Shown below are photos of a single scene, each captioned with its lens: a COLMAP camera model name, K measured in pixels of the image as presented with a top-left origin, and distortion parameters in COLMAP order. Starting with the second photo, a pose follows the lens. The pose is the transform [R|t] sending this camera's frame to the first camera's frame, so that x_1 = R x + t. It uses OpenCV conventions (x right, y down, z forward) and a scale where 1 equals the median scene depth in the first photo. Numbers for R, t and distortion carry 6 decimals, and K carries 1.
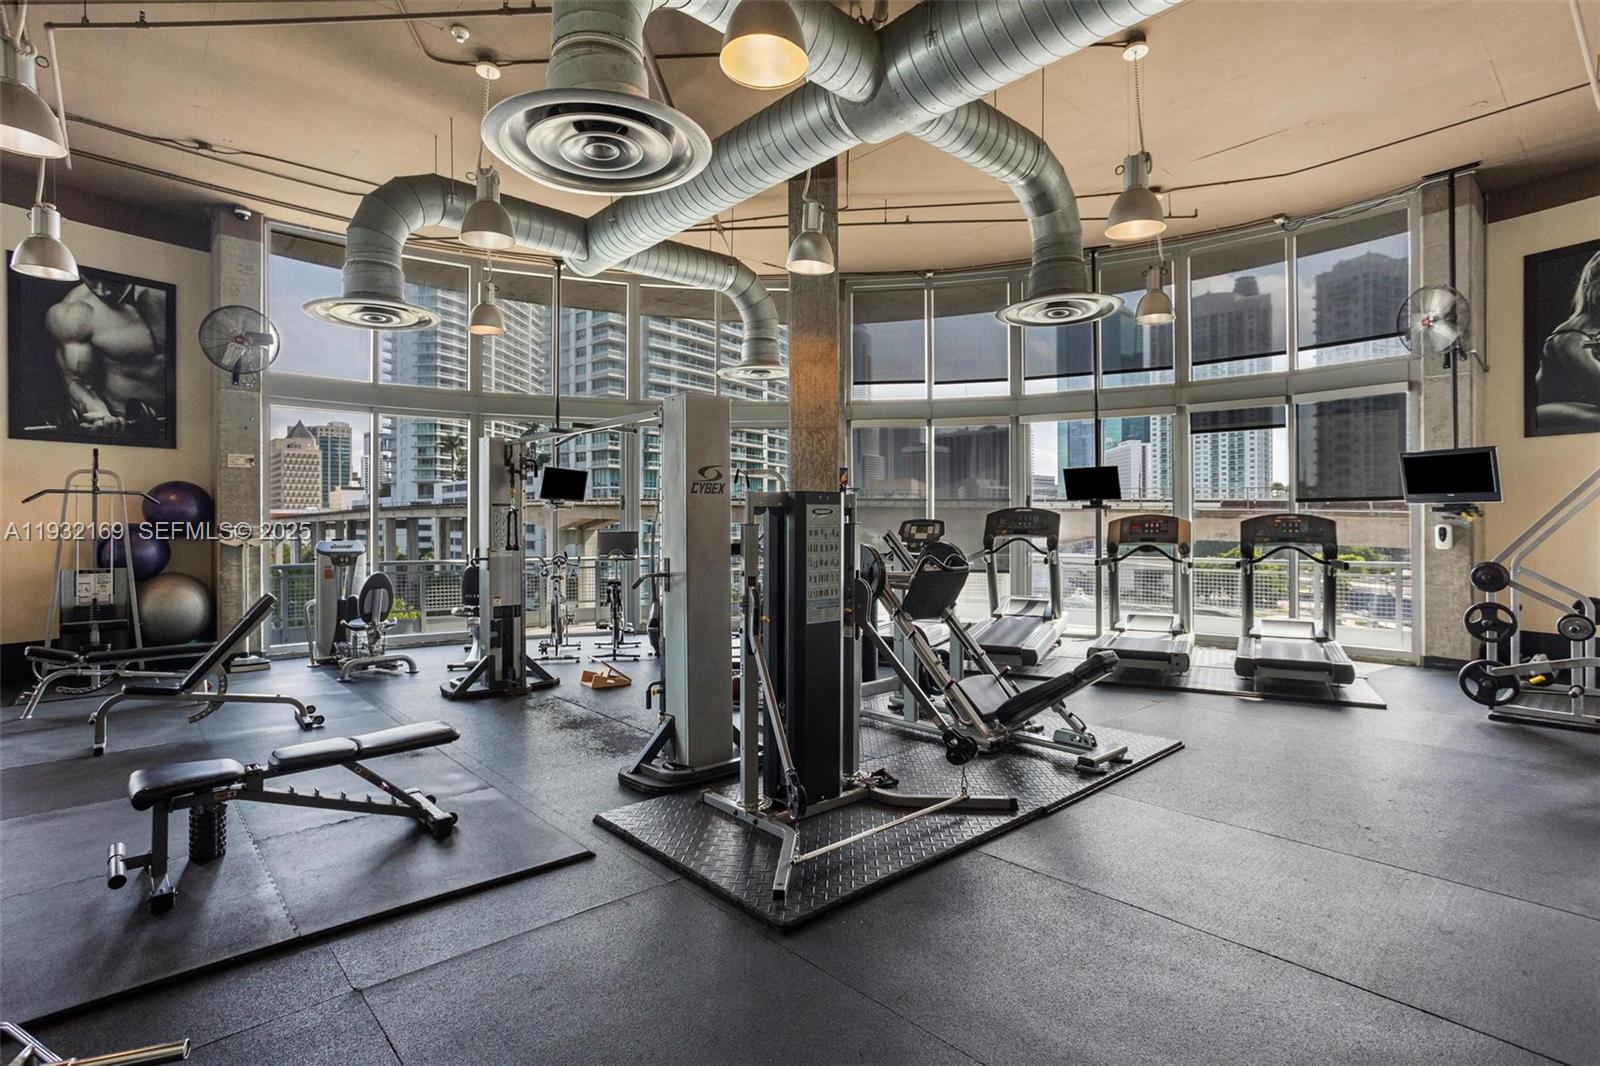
lens RADIAL K [[787.5, 0, 800.0], [0, 787.5, 524.1], [0, 0, 1]] dist [-0.004006, -0.000571]
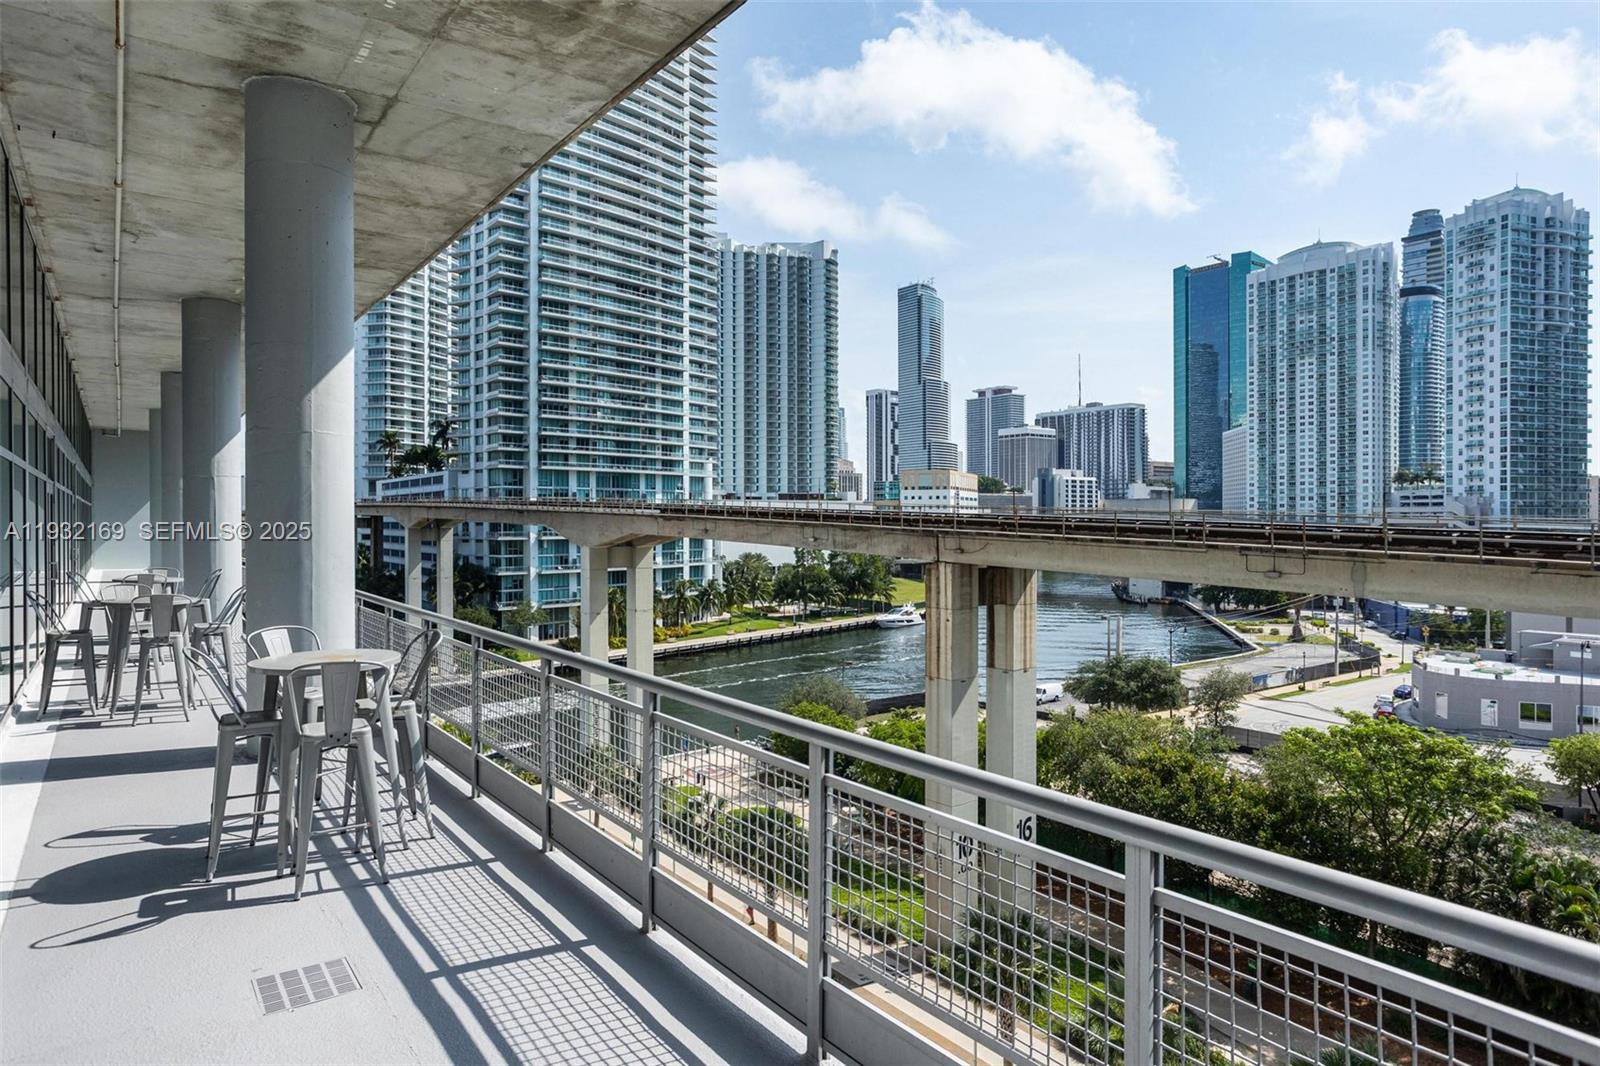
lens RADIAL K [[966.1, 0, 802.8], [0, 966.1, 519.6], [0, 0, 1]] dist [0.010119, 0.005010]
pose [[0.994699, -0.000439, -0.102828, 0.091352], [0.000028, 0.999992, -0.004002, 0.000734], [0.102829, 0.003977, 0.994691, -0.073250]]
